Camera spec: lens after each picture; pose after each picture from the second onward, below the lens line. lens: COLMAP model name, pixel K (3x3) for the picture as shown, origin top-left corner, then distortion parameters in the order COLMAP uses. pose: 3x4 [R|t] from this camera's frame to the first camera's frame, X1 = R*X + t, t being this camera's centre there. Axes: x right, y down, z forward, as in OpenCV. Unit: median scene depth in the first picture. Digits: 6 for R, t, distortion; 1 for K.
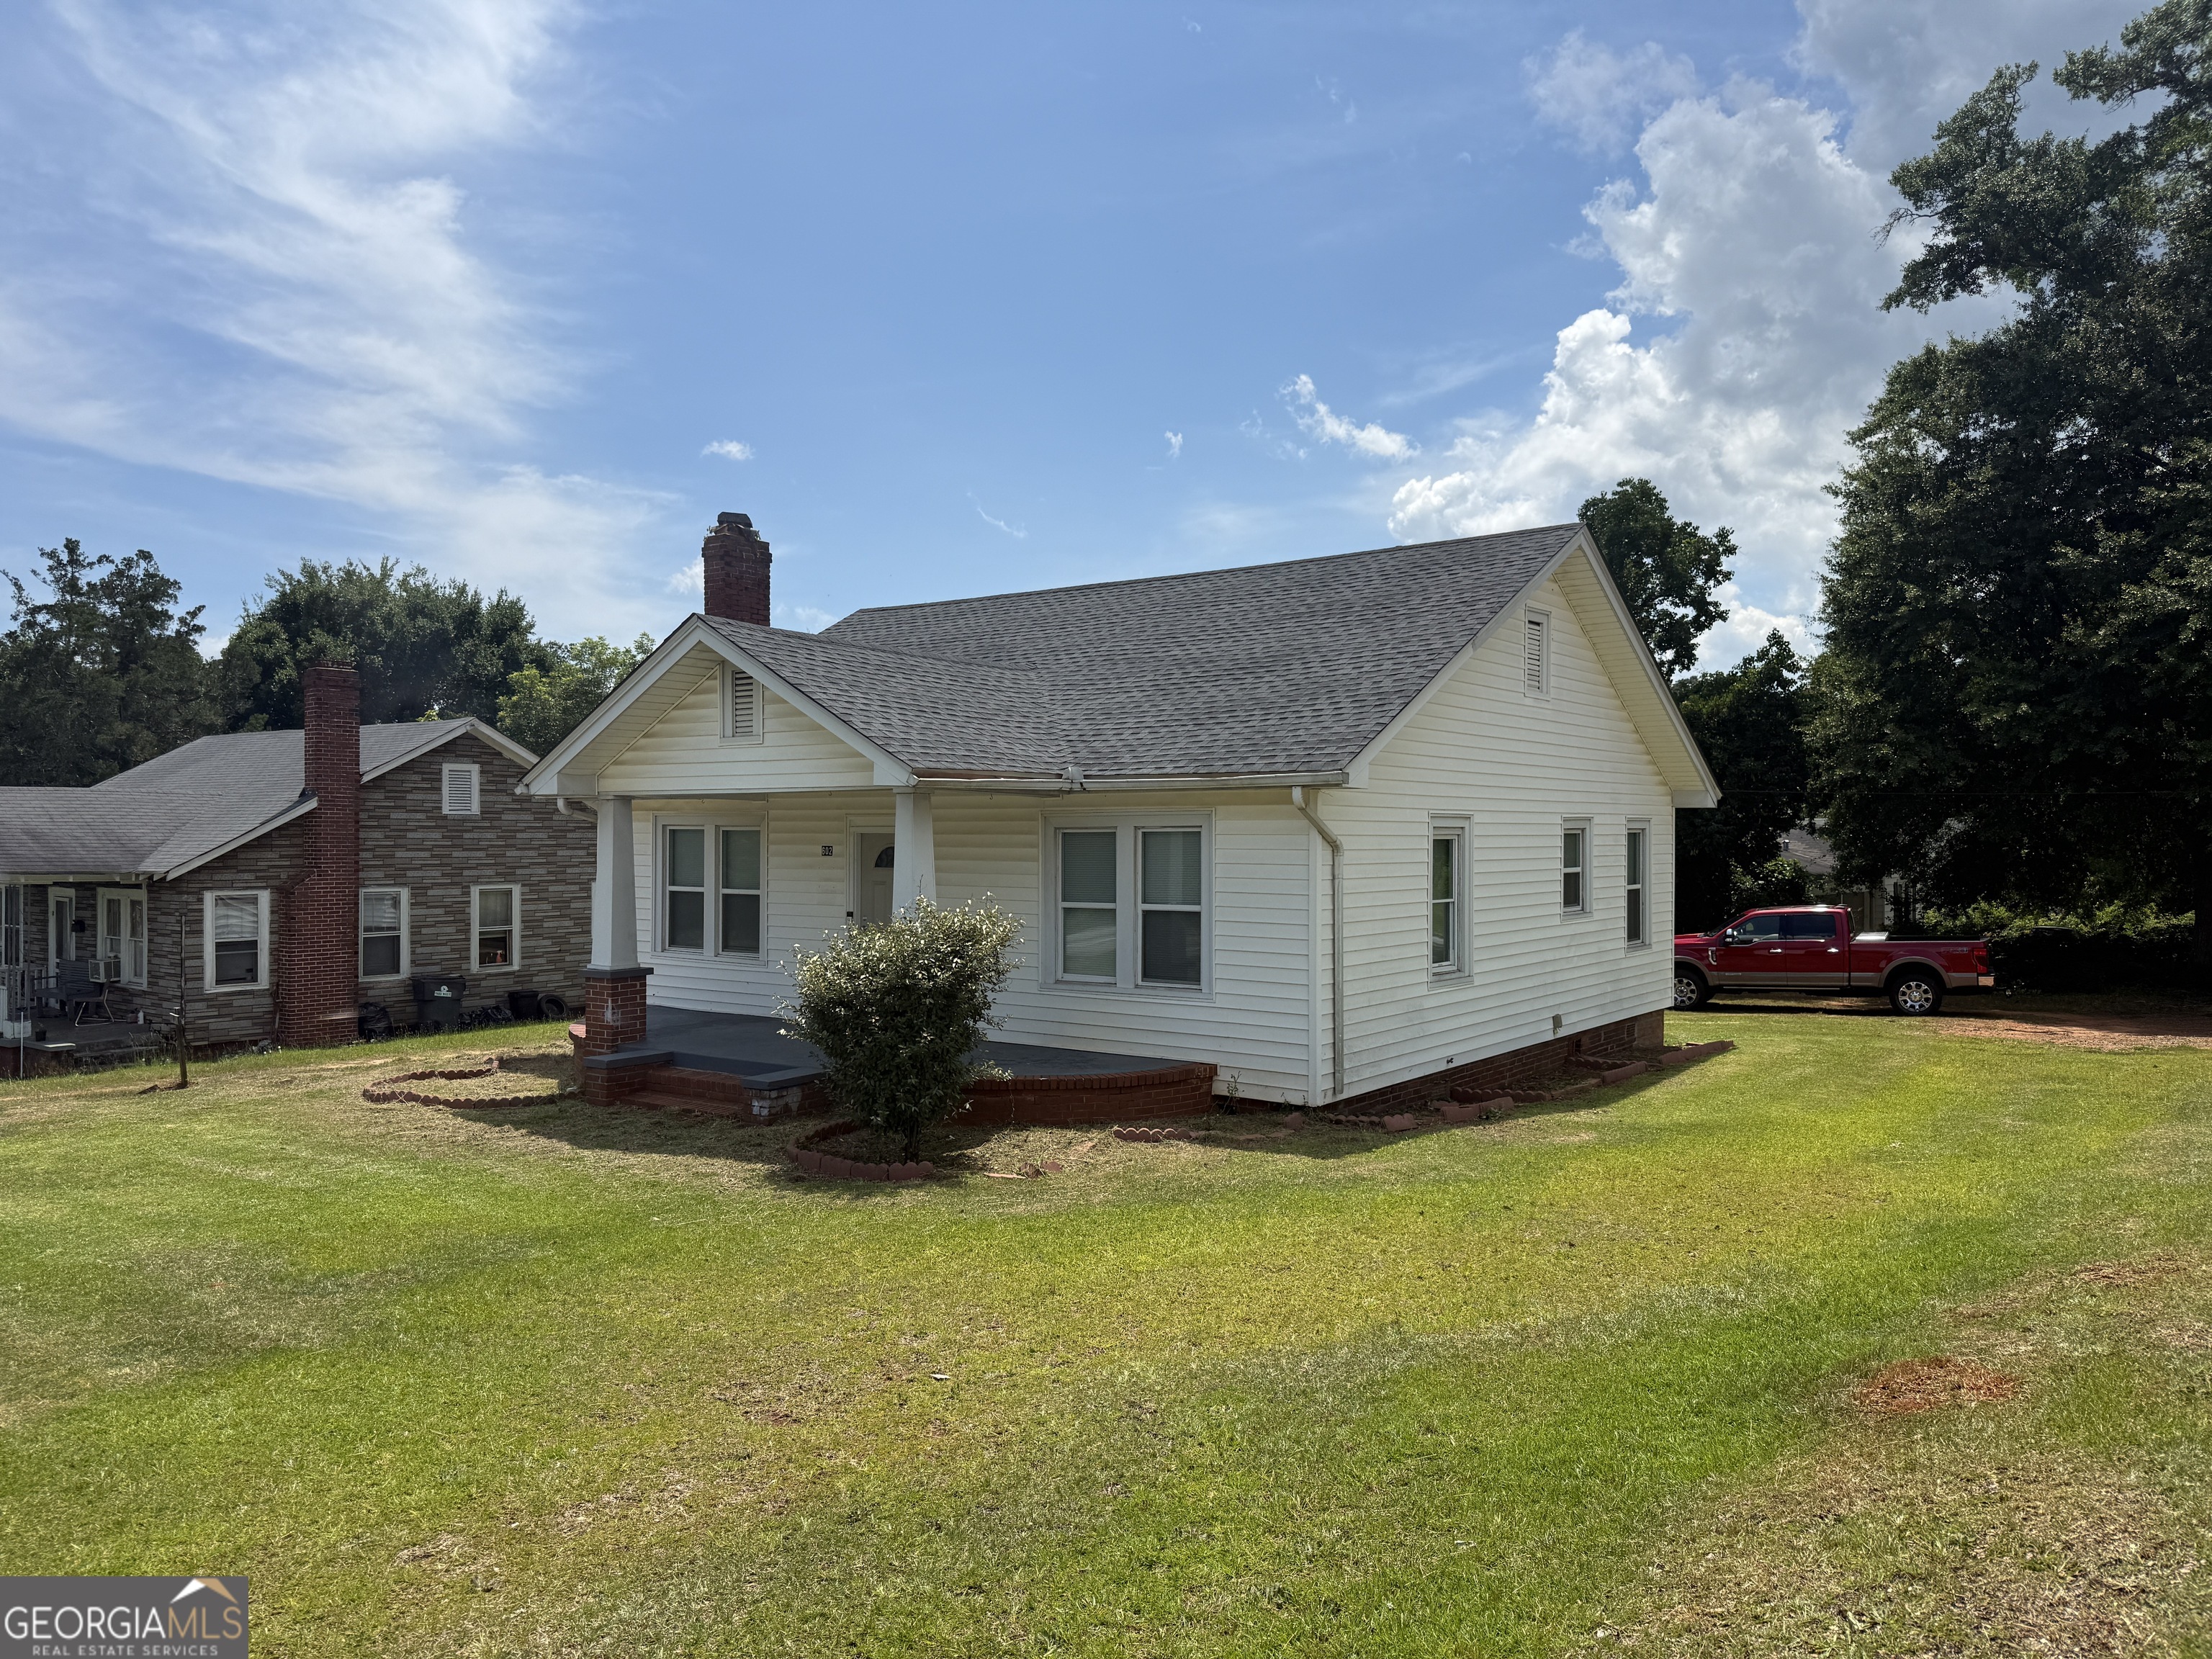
lens RADIAL K [[1553.6, 0, 1106.0], [0, 1553.6, 829.5], [0, 0, 1]] dist [0.067498, -0.052098]
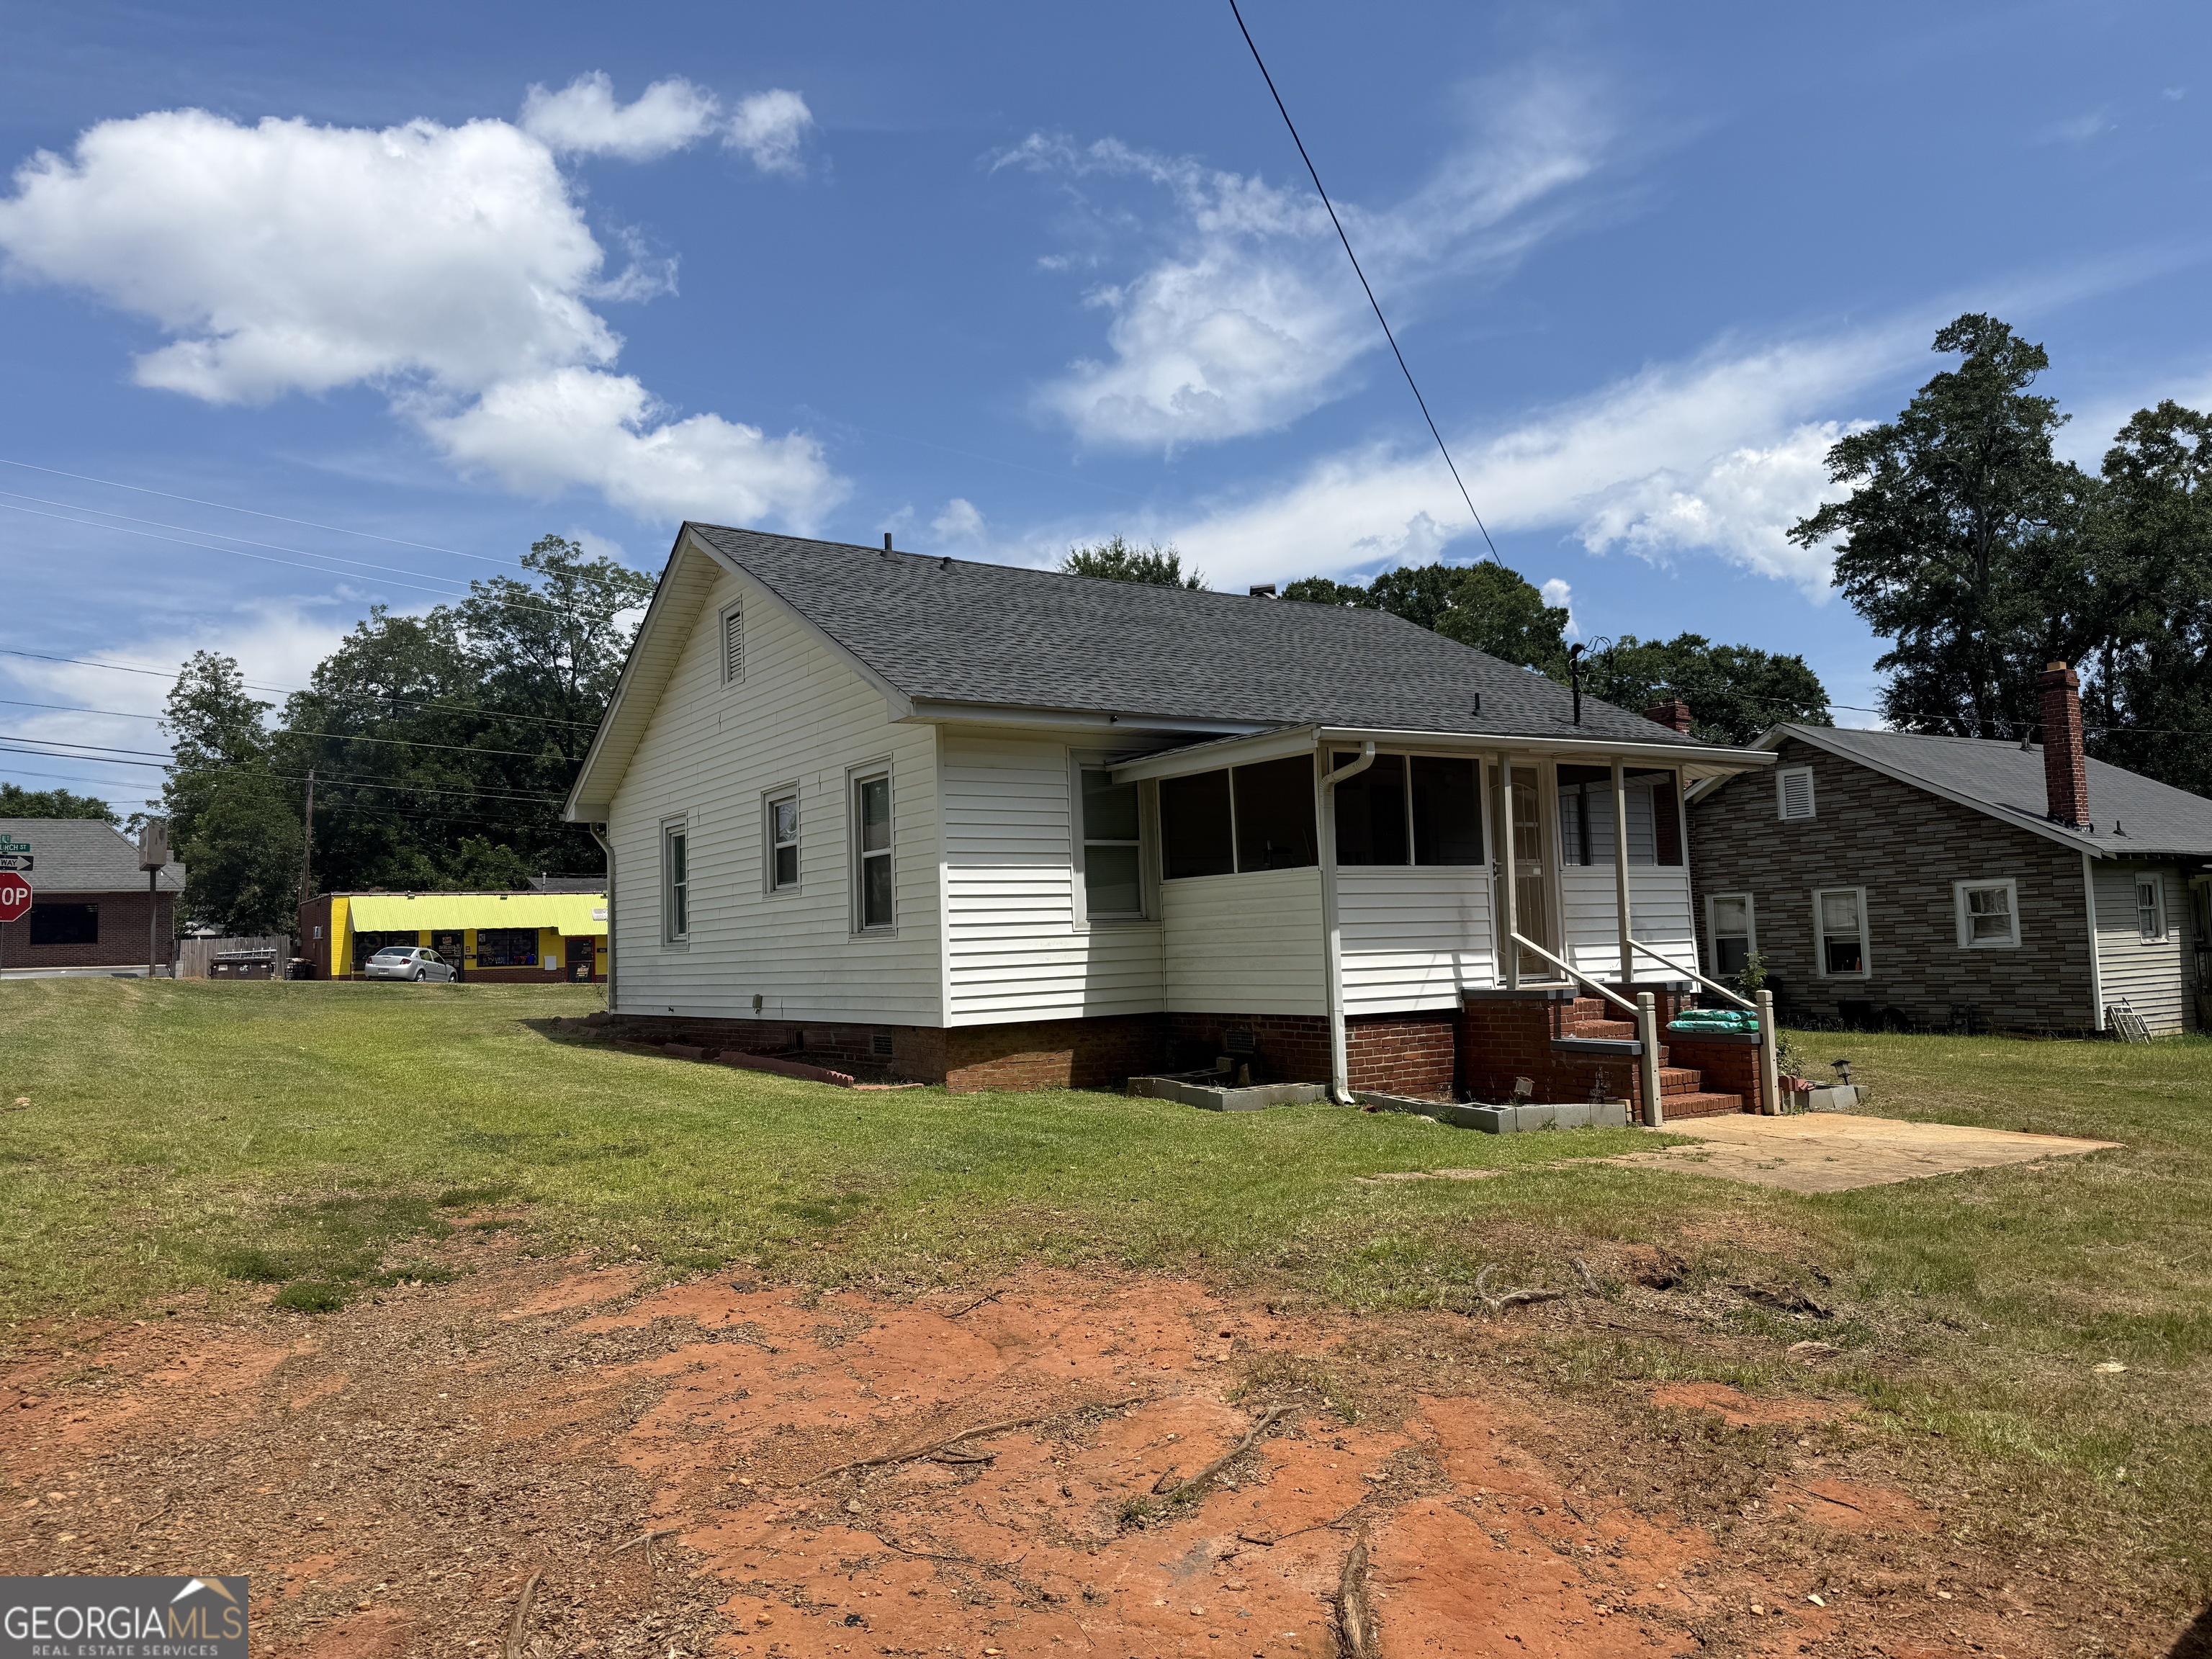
lens RADIAL K [[1553.6, 0, 1106.0], [0, 1553.6, 829.5], [0, 0, 1]] dist [0.067498, -0.052098]
pose [[-0.346729, -0.062997, -0.935847, 0.690901], [0.037124, 0.996039, -0.080803, 0.062888], [0.937230, -0.062759, -0.343017, 0.945842]]
